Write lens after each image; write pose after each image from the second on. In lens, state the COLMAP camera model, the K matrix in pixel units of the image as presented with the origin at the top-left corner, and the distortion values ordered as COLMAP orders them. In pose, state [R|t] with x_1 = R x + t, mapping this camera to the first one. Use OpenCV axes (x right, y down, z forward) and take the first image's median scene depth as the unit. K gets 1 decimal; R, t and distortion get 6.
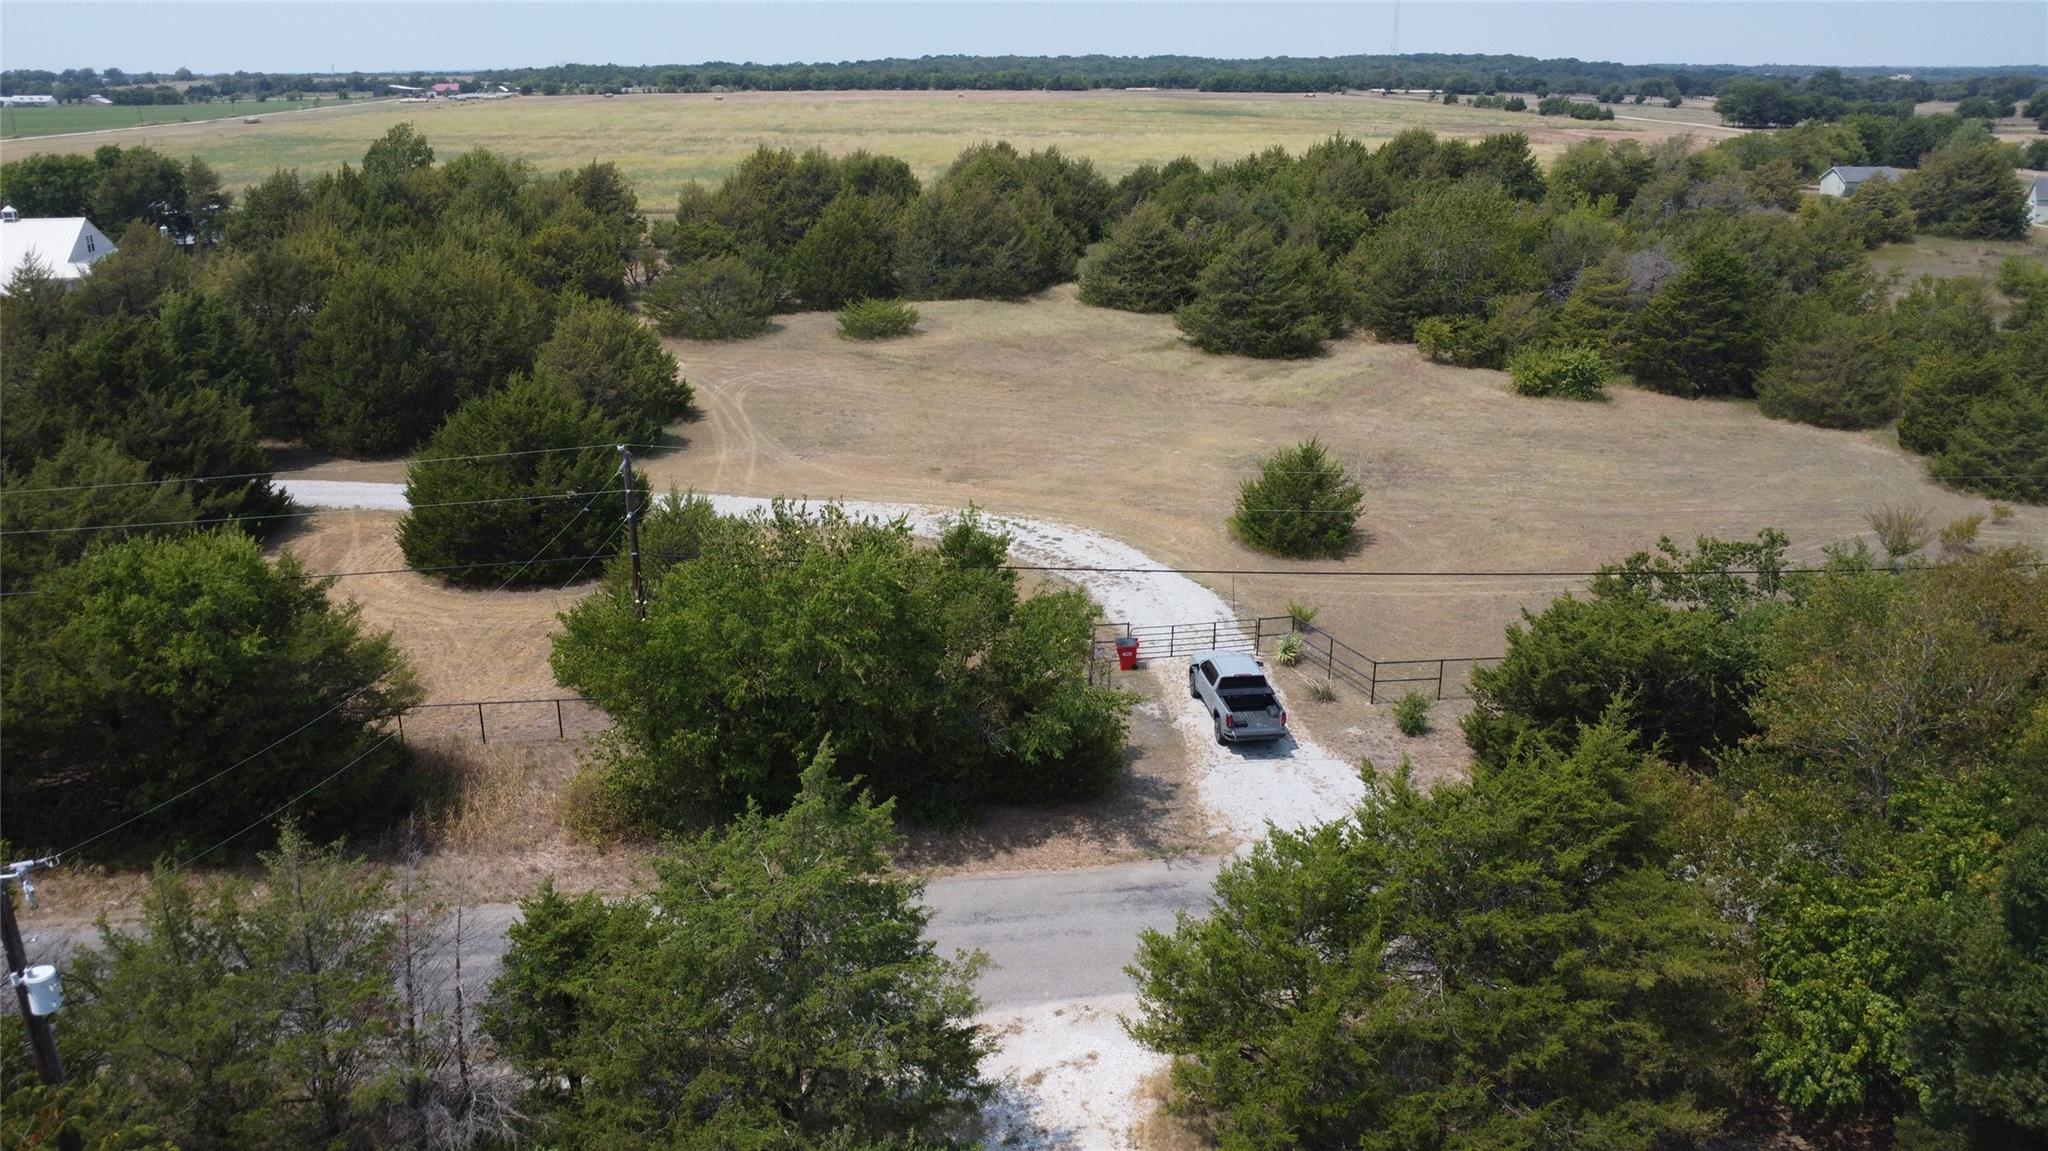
lens RADIAL K [[1455.2, 0, 1024.0], [0, 1455.2, 575.5], [0, 0, 1]] dist [-0.017351, -0.002043]
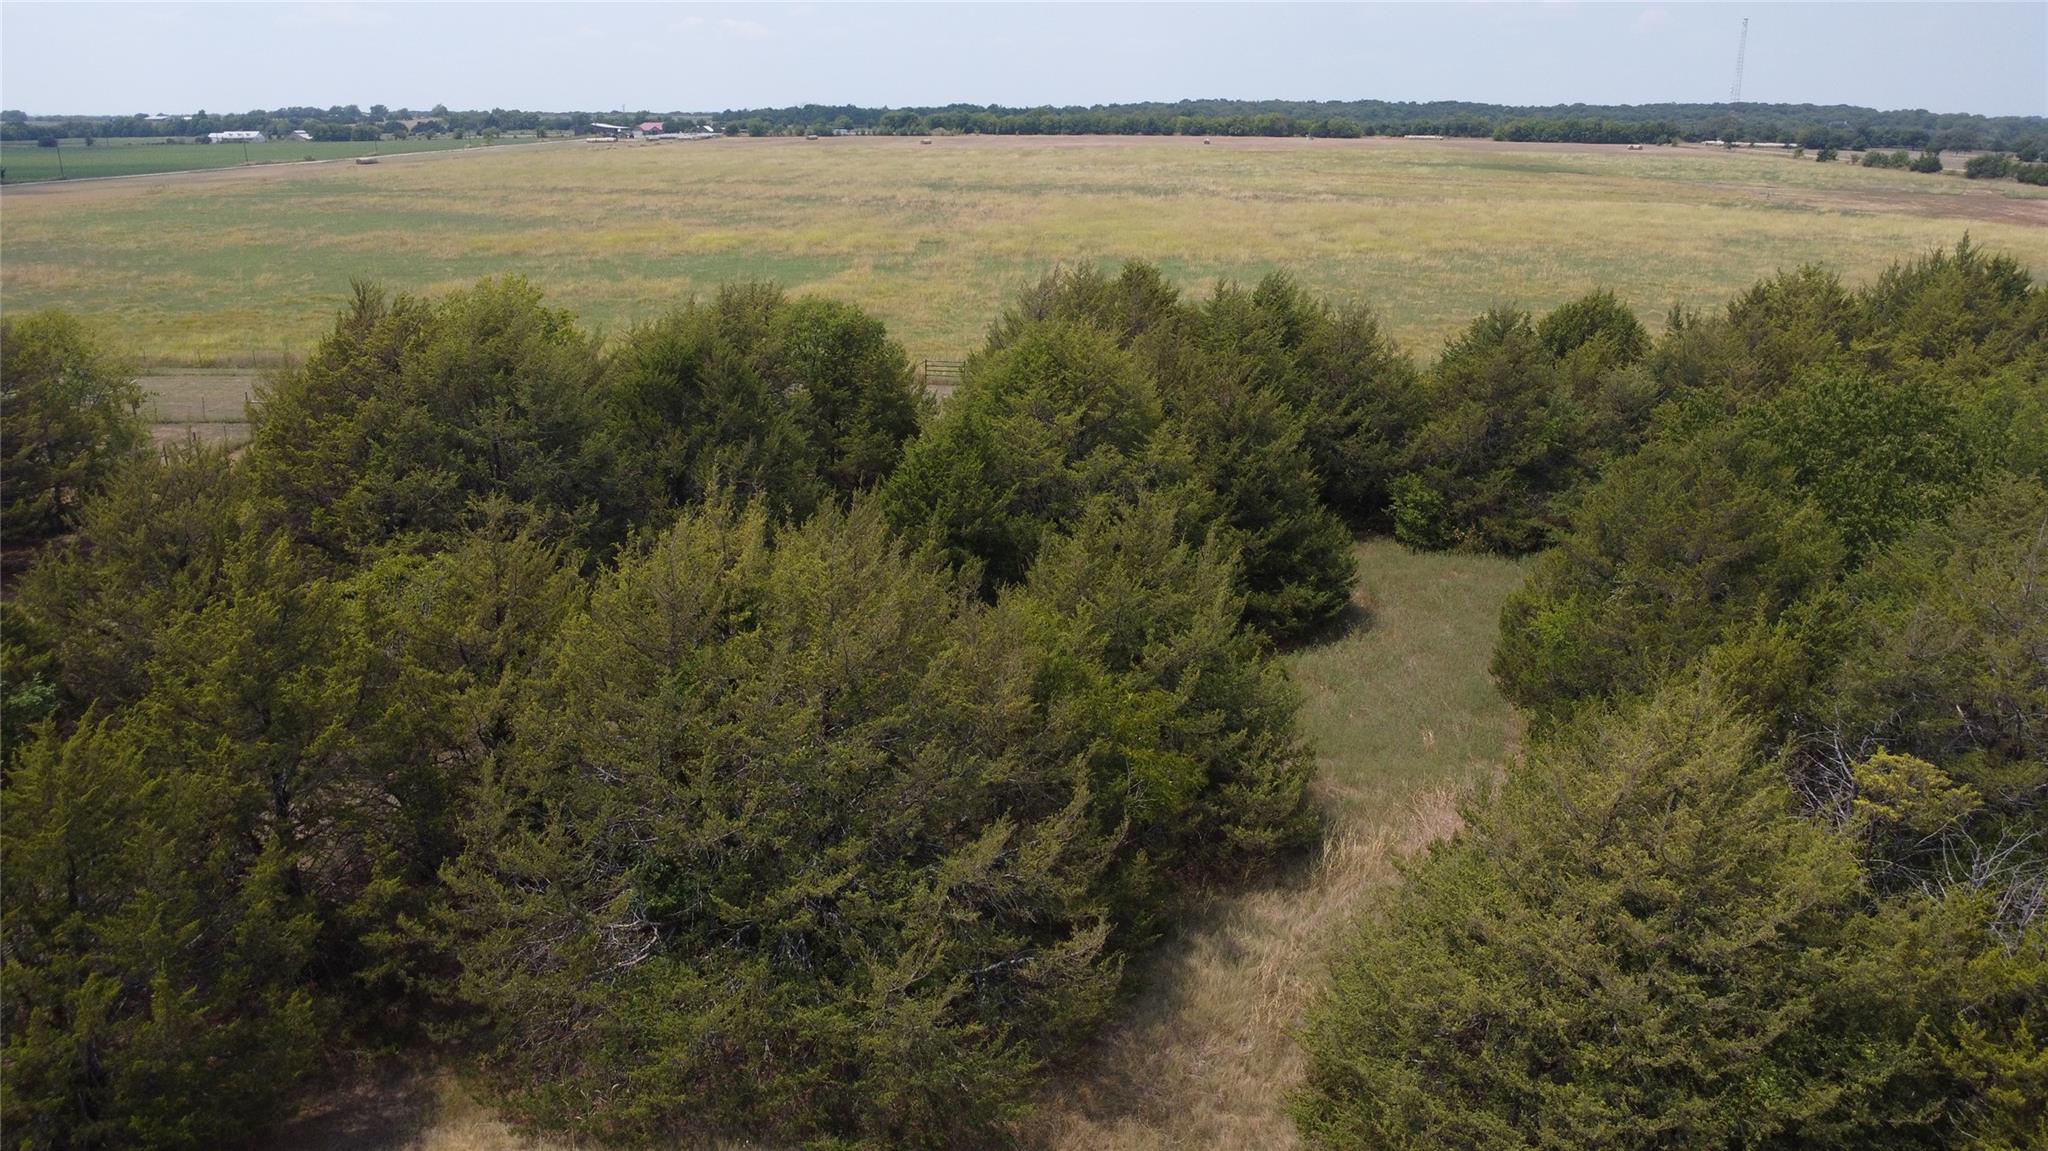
lens RADIAL K [[1449.2, 0, 1024.0], [0, 1449.2, 575.5], [0, 0, 1]] dist [-0.010895, -0.024436]
pose [[0.984566, 0.059270, -0.164673, 0.005175], [-0.063835, 0.997705, -0.022561, -0.047297], [0.162958, 0.032725, 0.986090, 0.142915]]
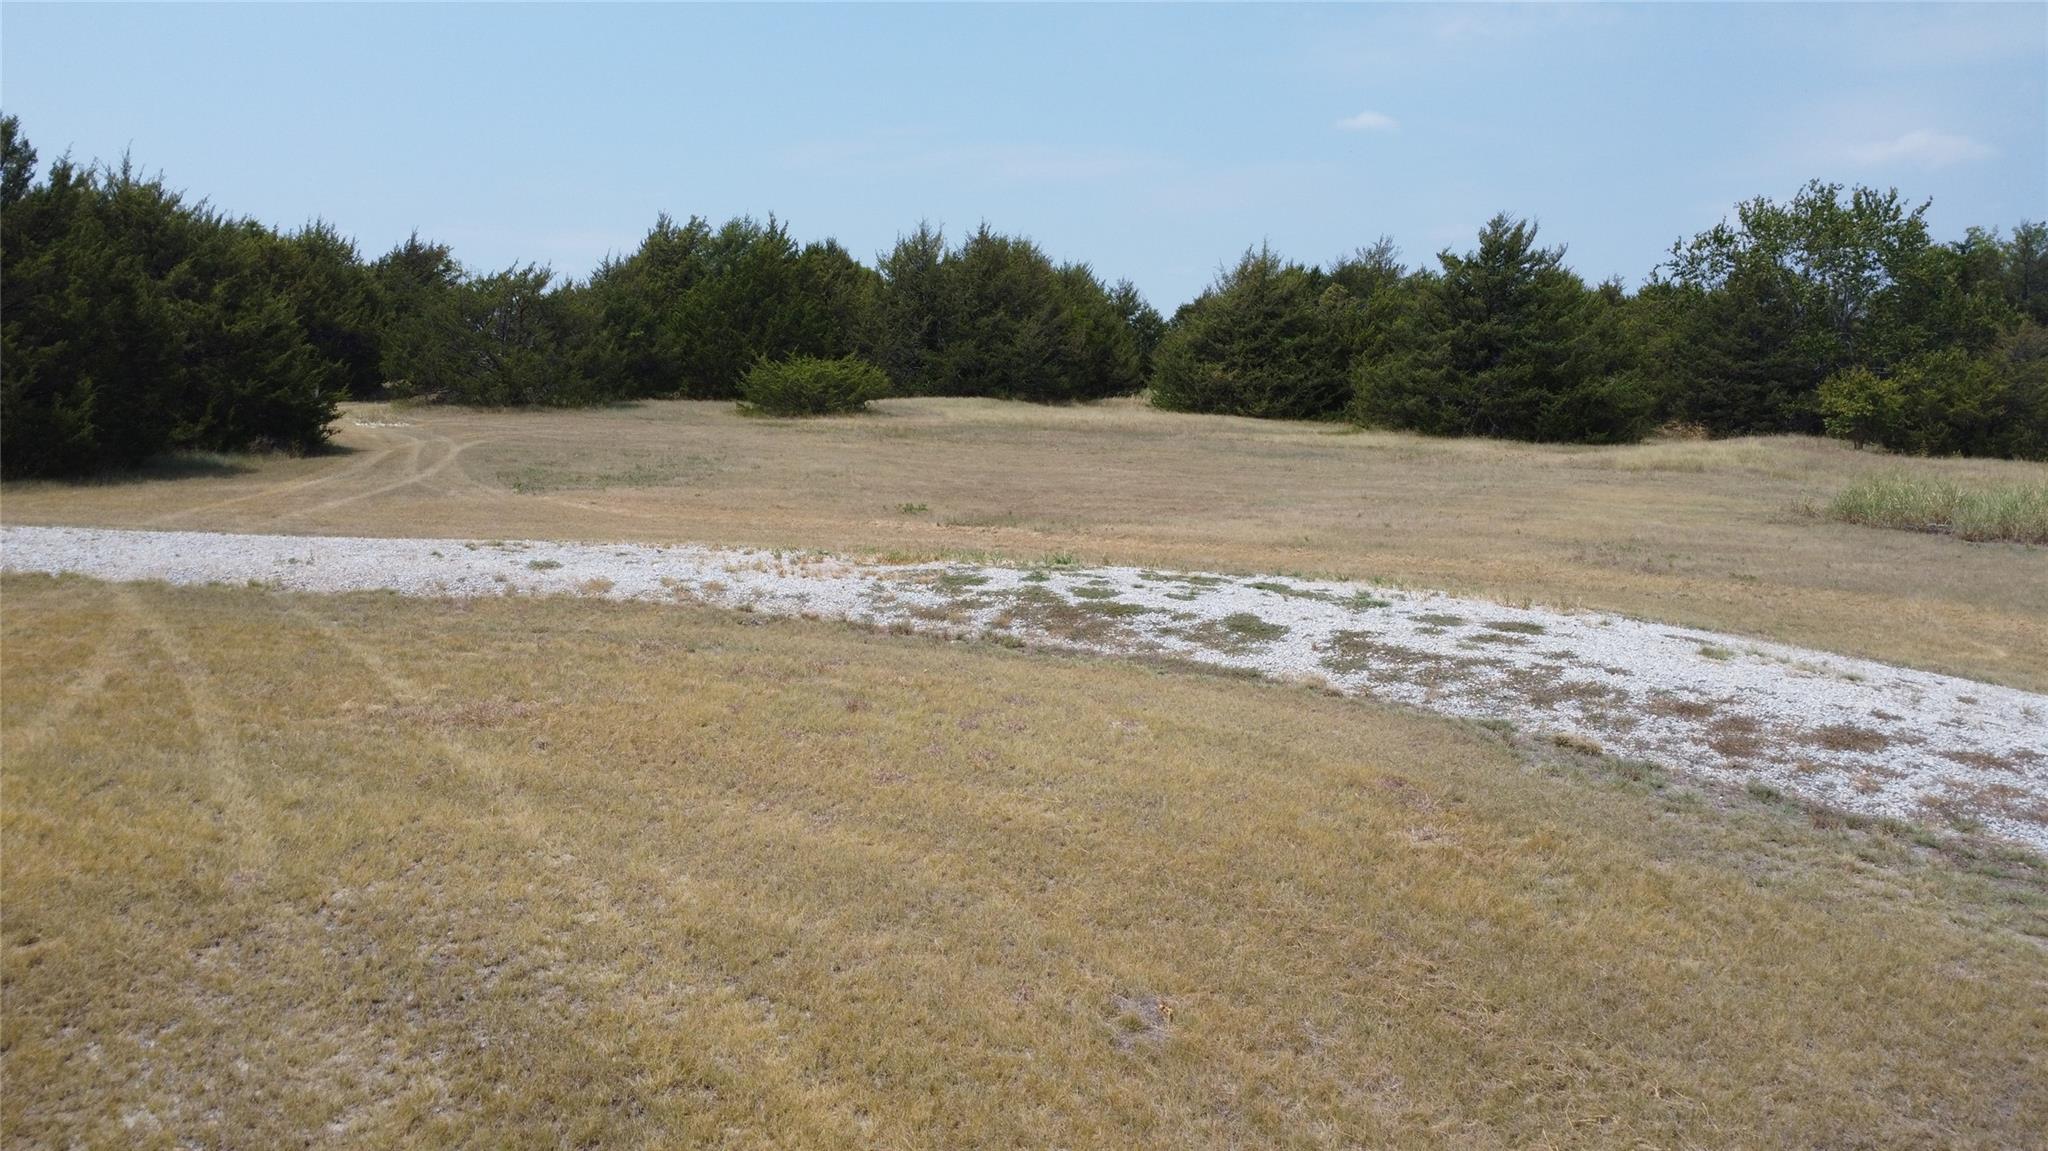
lens RADIAL K [[1449.2, 0, 1024.0], [0, 1449.2, 575.5], [0, 0, 1]] dist [-0.010895, -0.024436]
pose [[0.999857, 0.006719, 0.015529, -0.004573], [-0.003388, 0.978686, -0.205333, 0.000843], [-0.016578, 0.205251, 0.978569, 0.076038]]
